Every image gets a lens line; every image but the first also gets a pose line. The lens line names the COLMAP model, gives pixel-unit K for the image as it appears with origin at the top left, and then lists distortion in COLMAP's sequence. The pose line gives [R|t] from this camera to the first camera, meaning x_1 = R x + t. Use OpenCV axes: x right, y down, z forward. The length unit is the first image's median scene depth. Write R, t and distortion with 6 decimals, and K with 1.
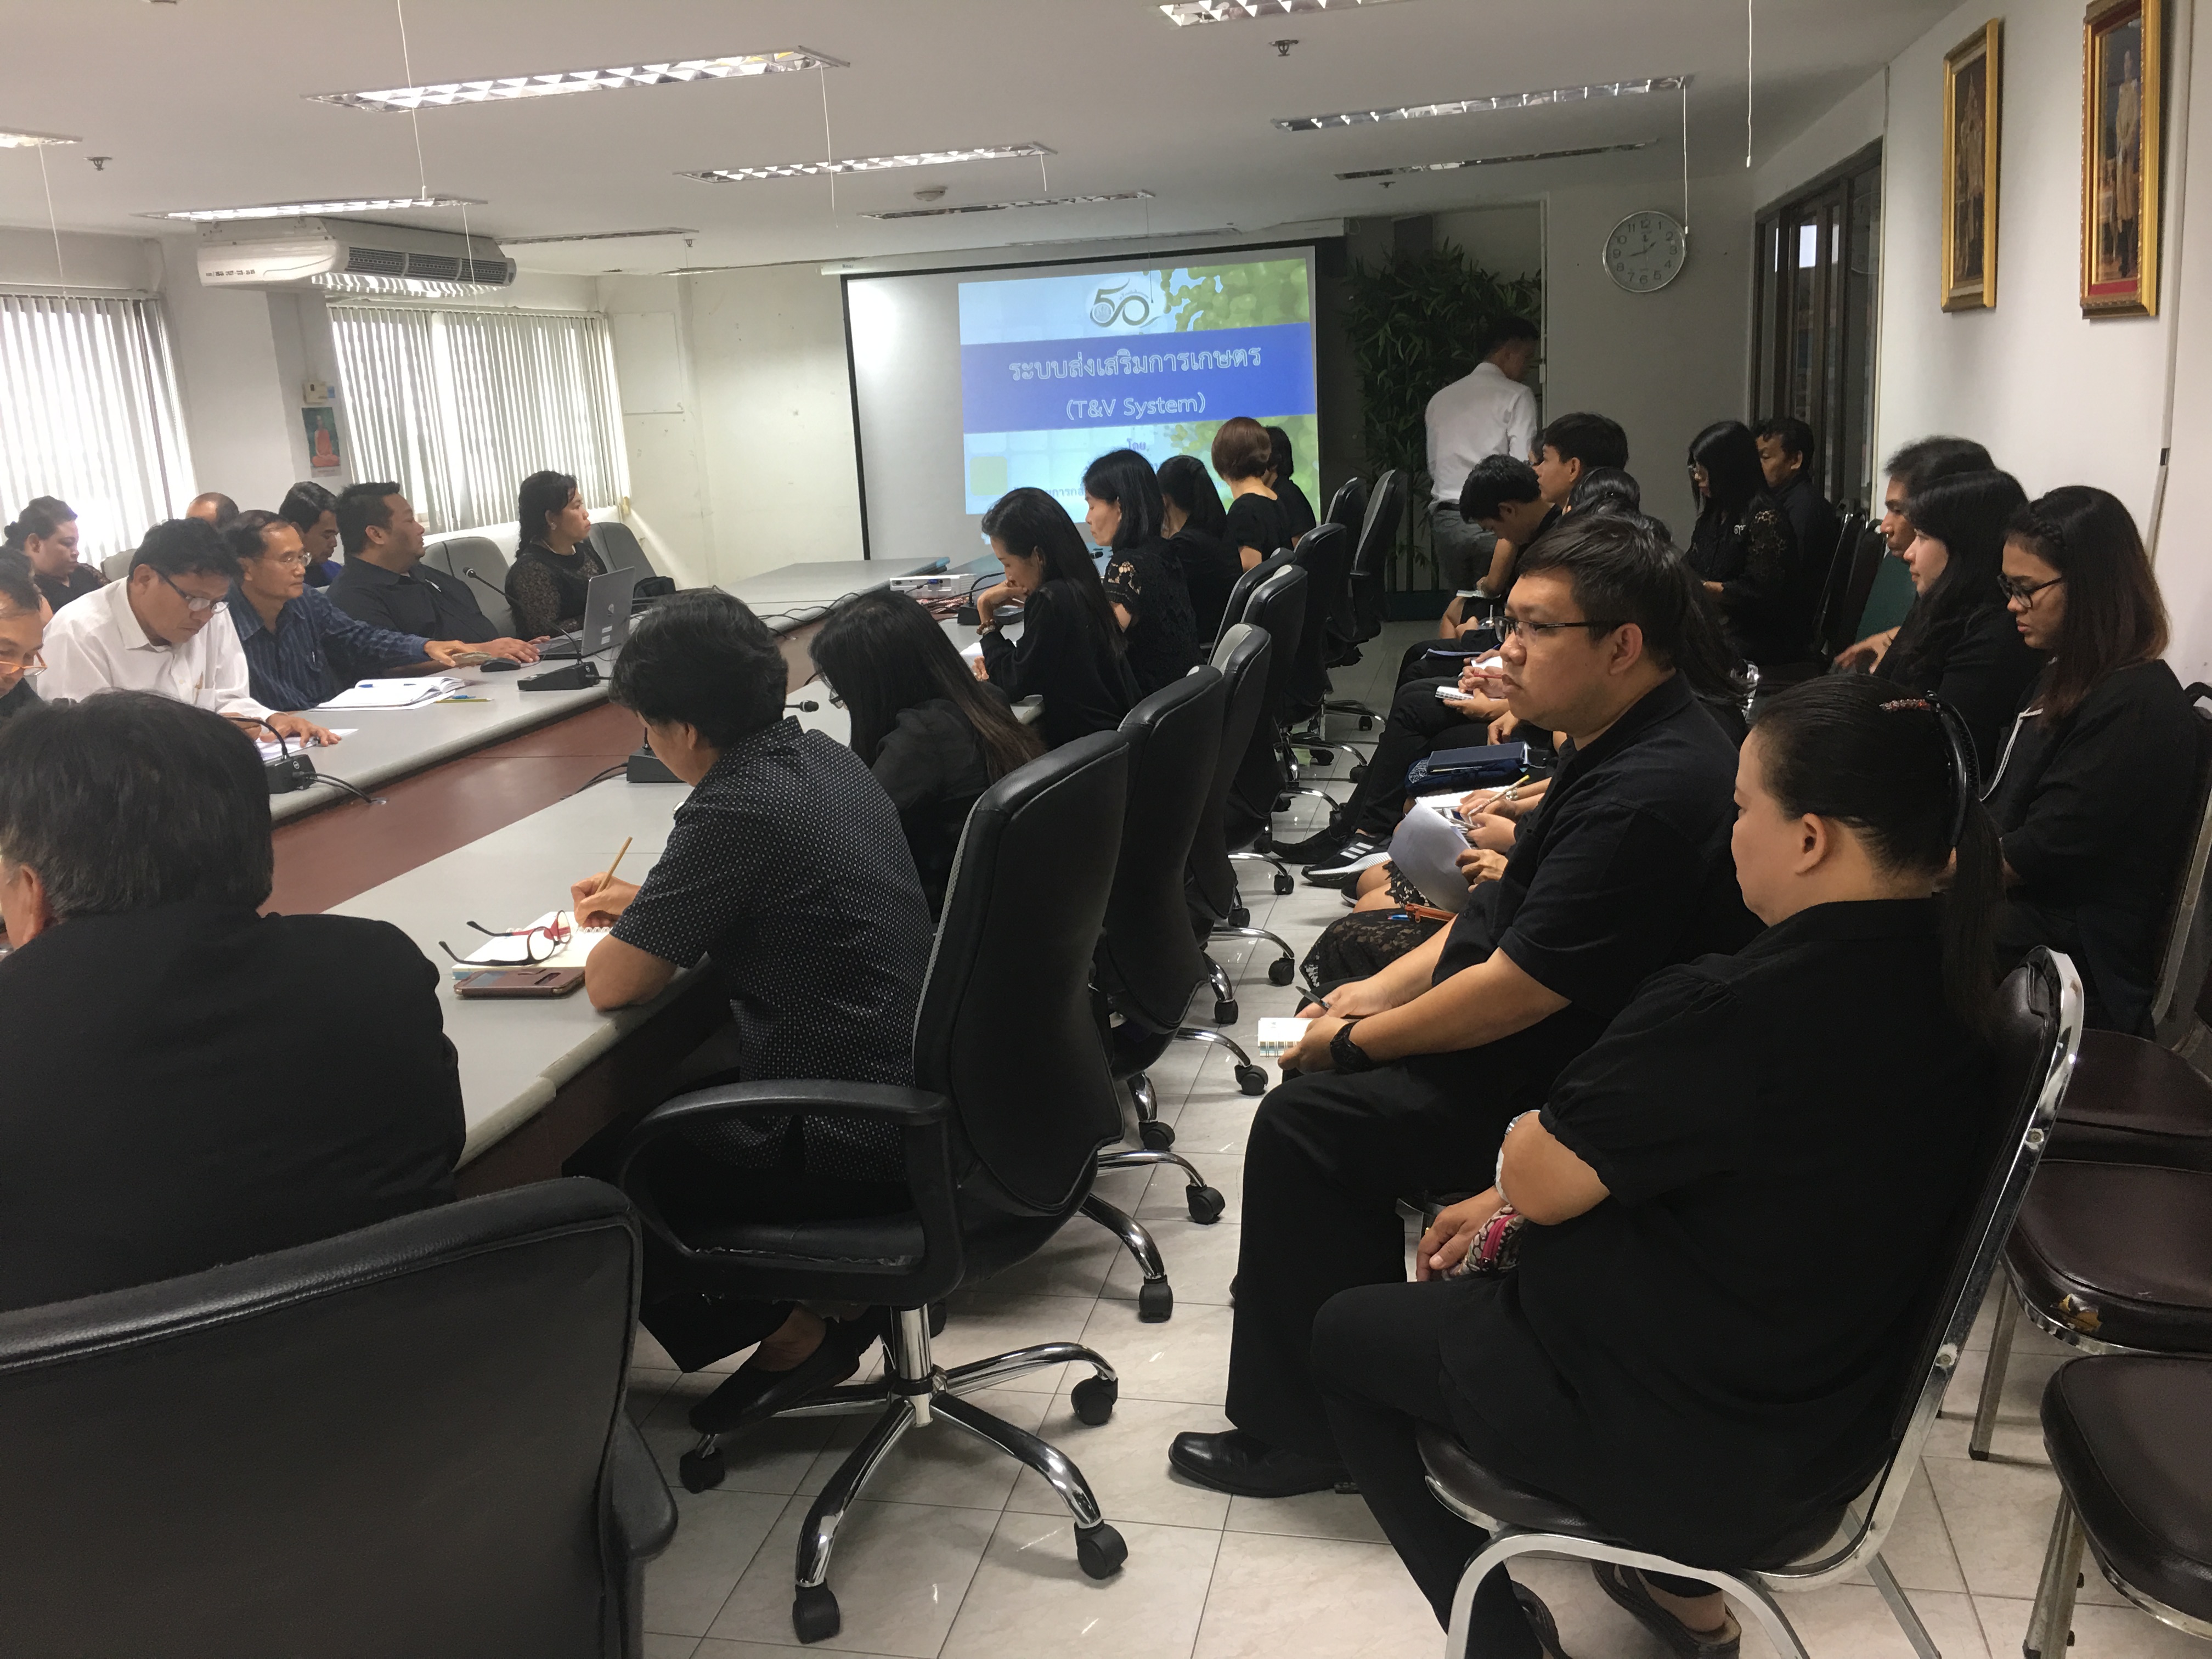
lens RADIAL K [[1883.6, 0, 1103.7], [0, 1883.6, 831.1], [0, 0, 1]] dist [0.047663, -0.042087]
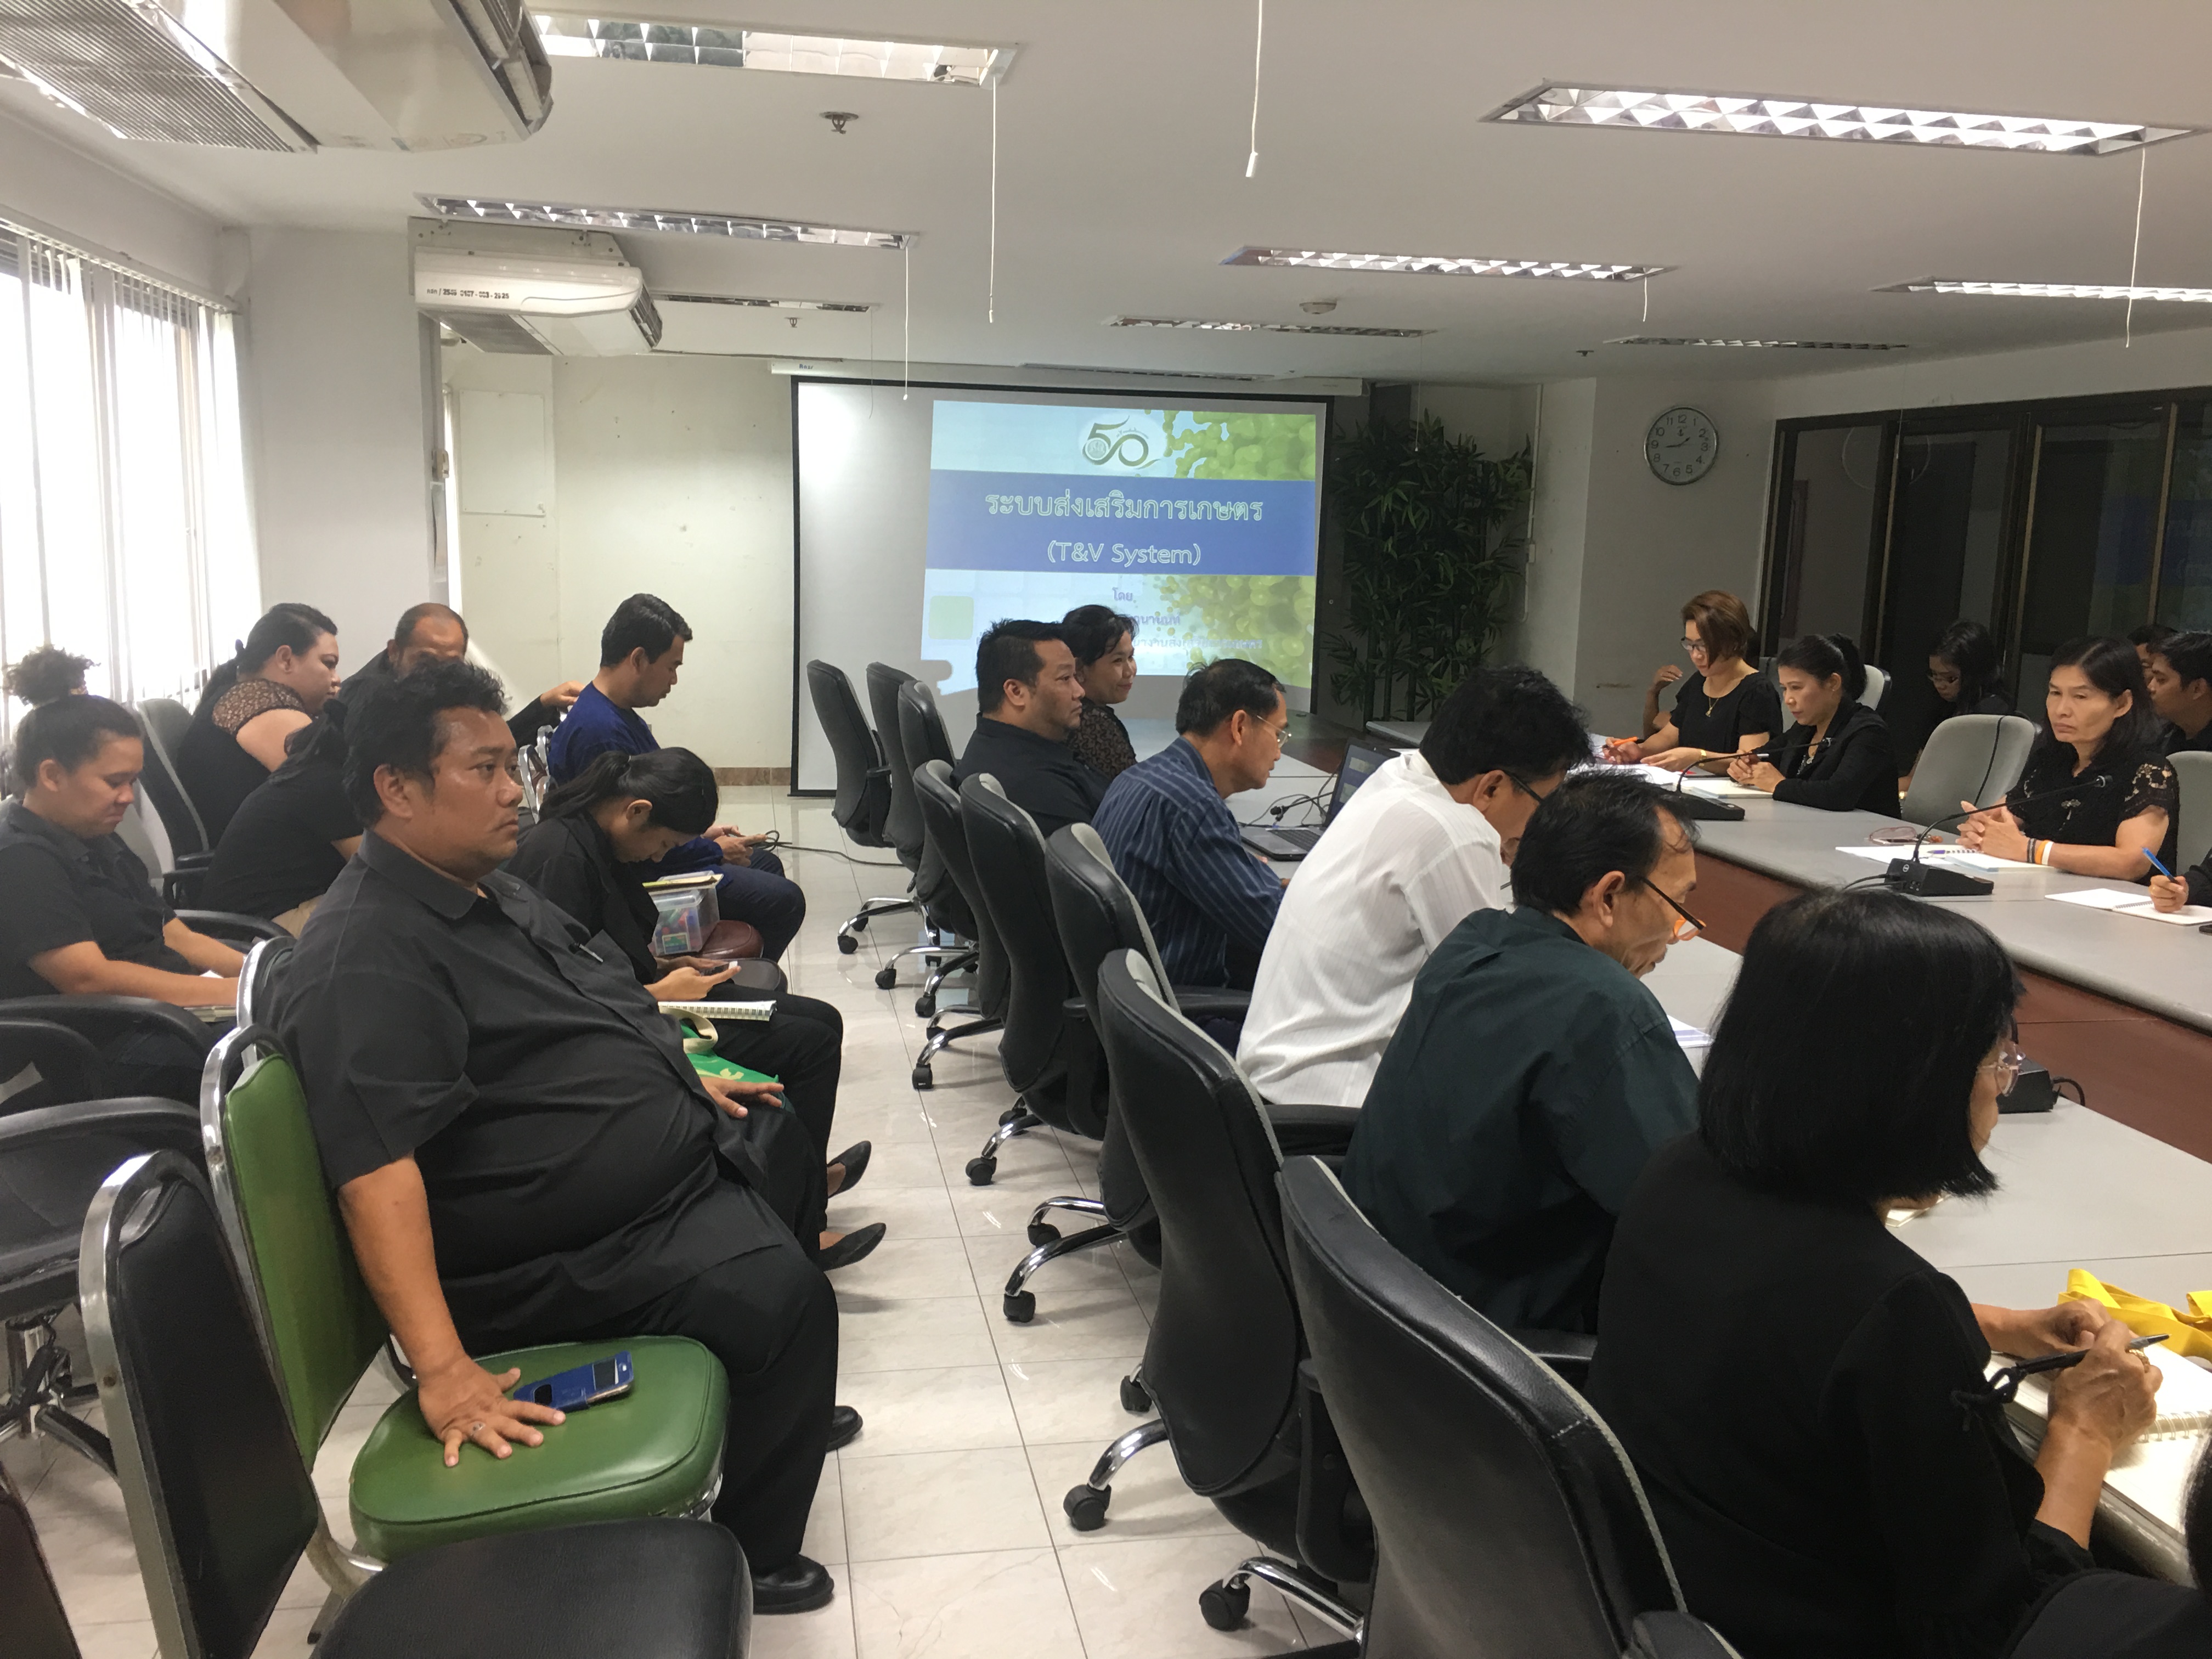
lens RADIAL K [[1883.6, 0, 1103.3], [0, 1883.6, 830.9], [0, 0, 1]] dist [0.047663, -0.042087]
pose [[0.917254, 0.016768, 0.397949, -0.357233], [0.013923, 0.997153, -0.074109, -0.024273], [-0.398059, 0.073517, 0.914409, 0.183667]]
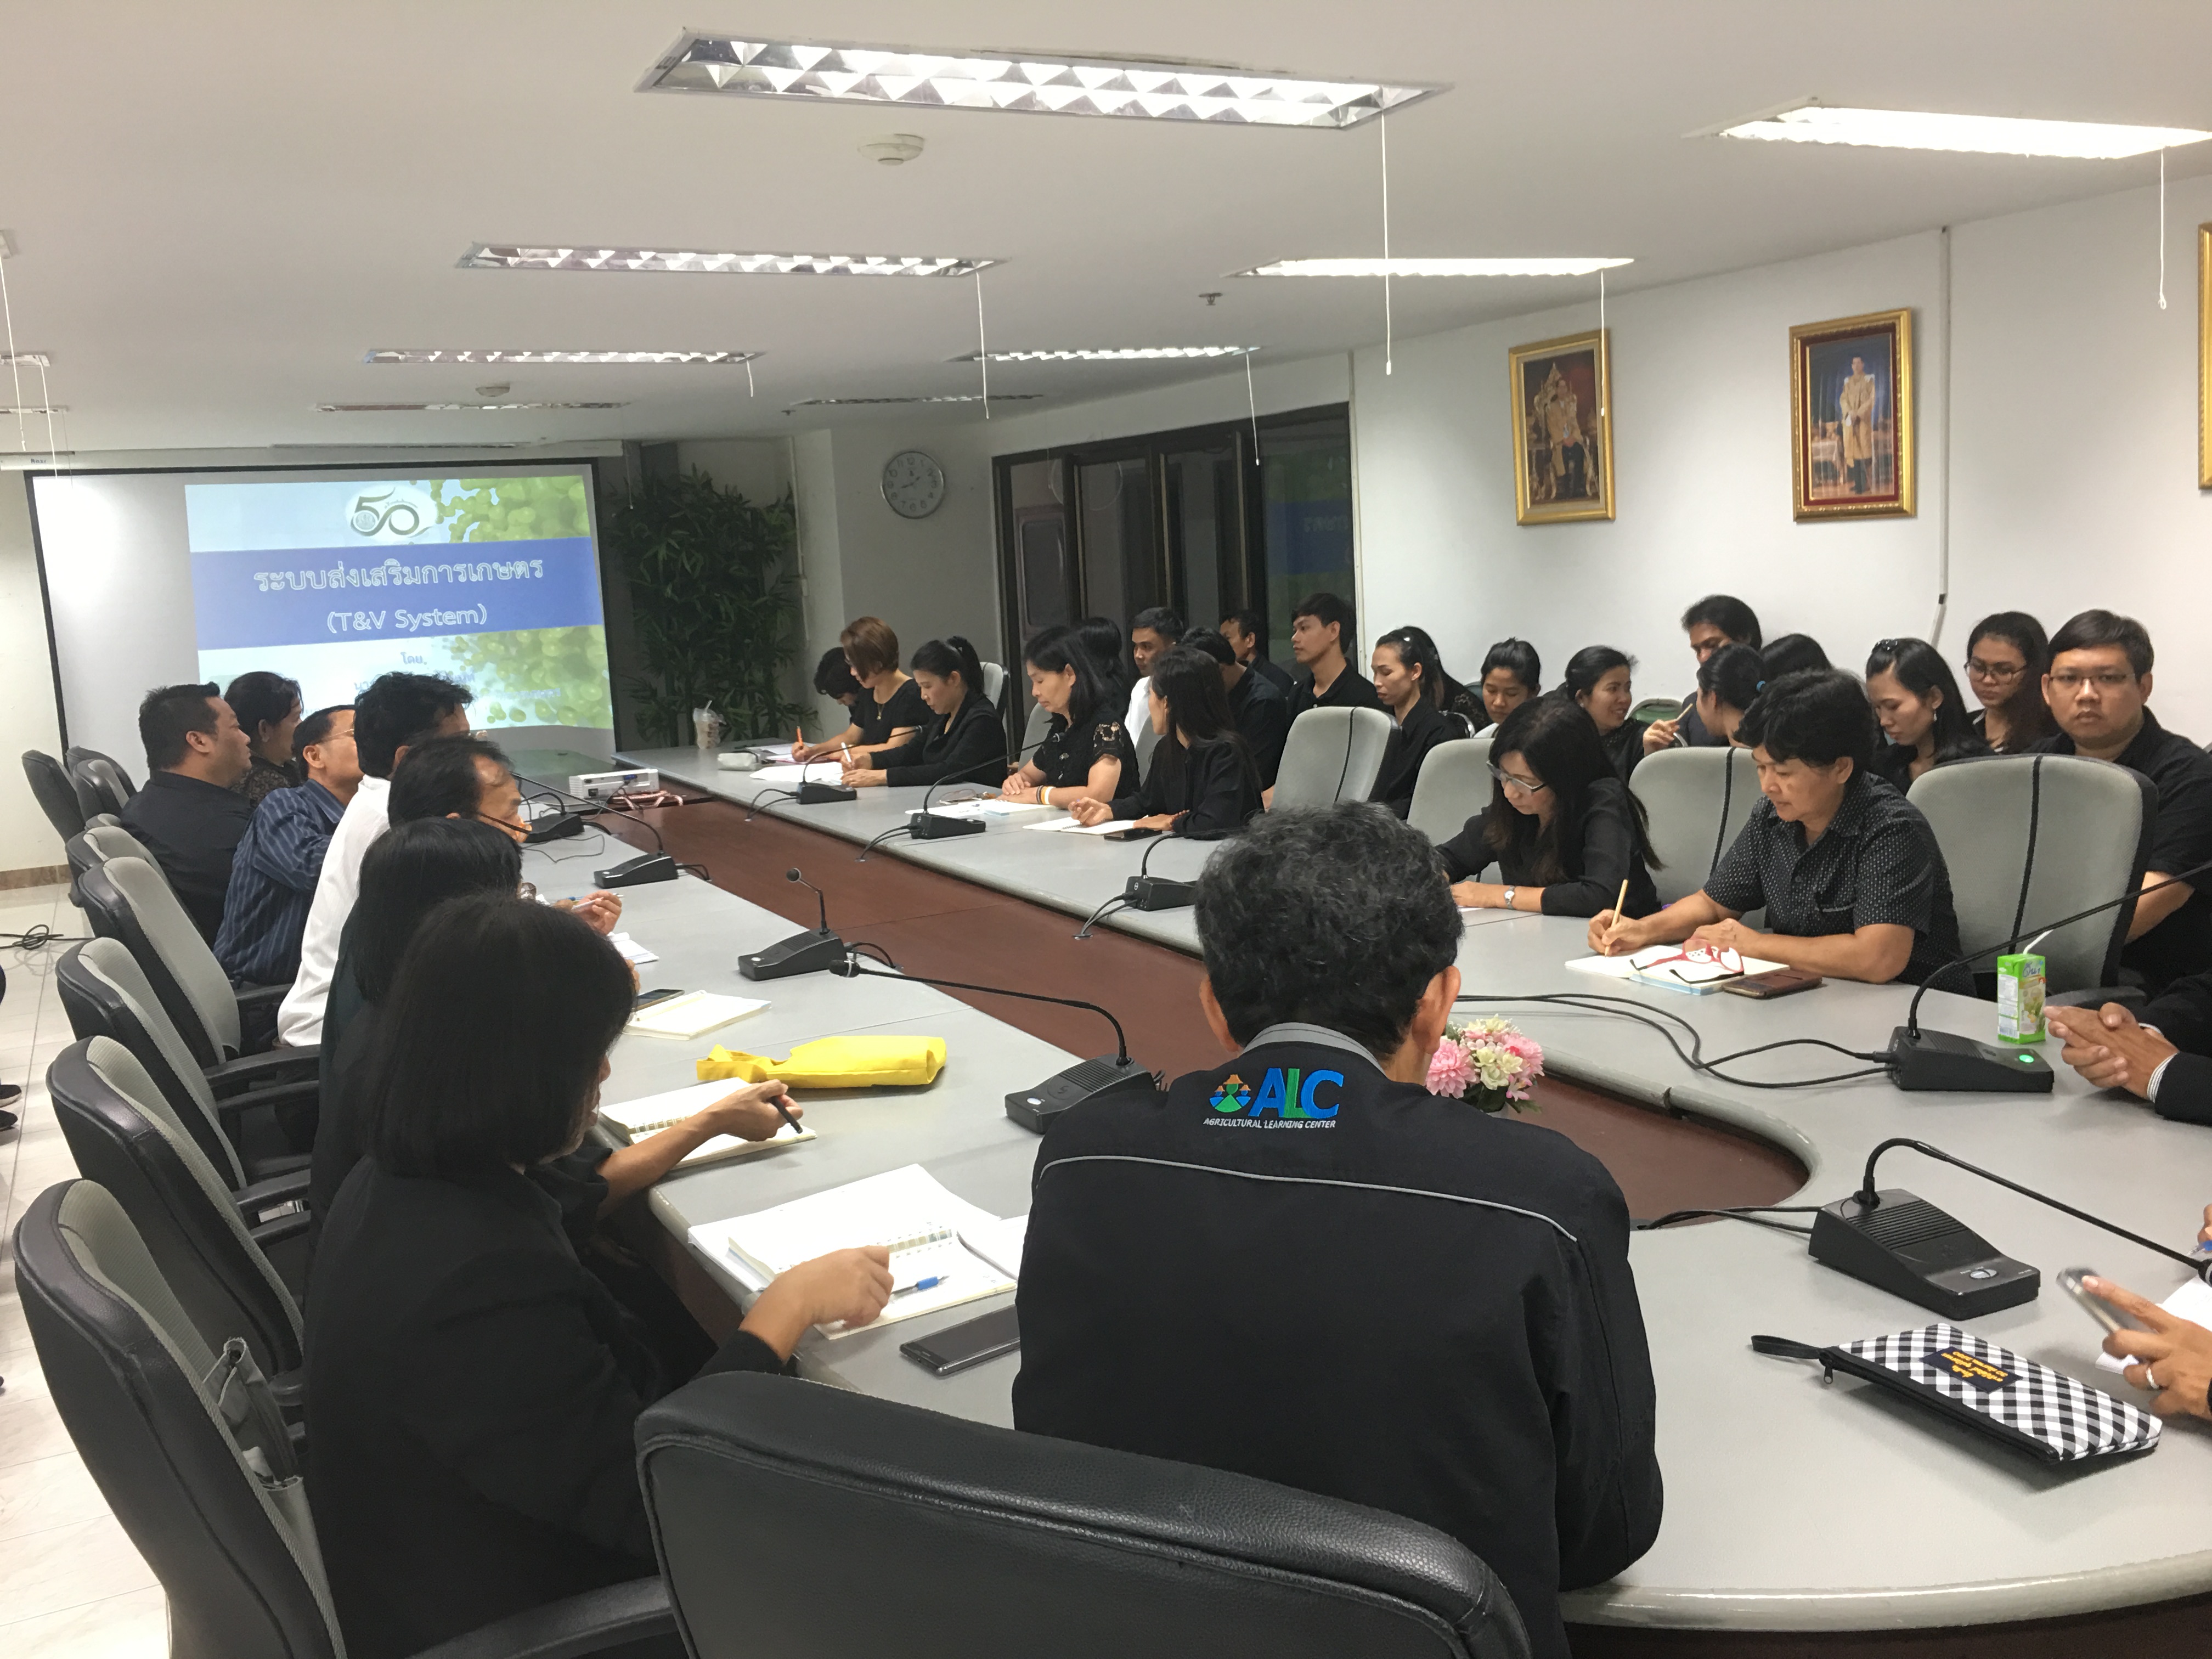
lens RADIAL K [[1883.6, 0, 1106.7], [0, 1883.6, 822.7], [0, 0, 1]] dist [0.047663, -0.042087]
pose [[0.765655, -0.075172, 0.638844, -0.334921], [0.156982, 0.984955, -0.072246, 0.000094], [-0.623802, 0.155602, 0.765937, 0.068162]]
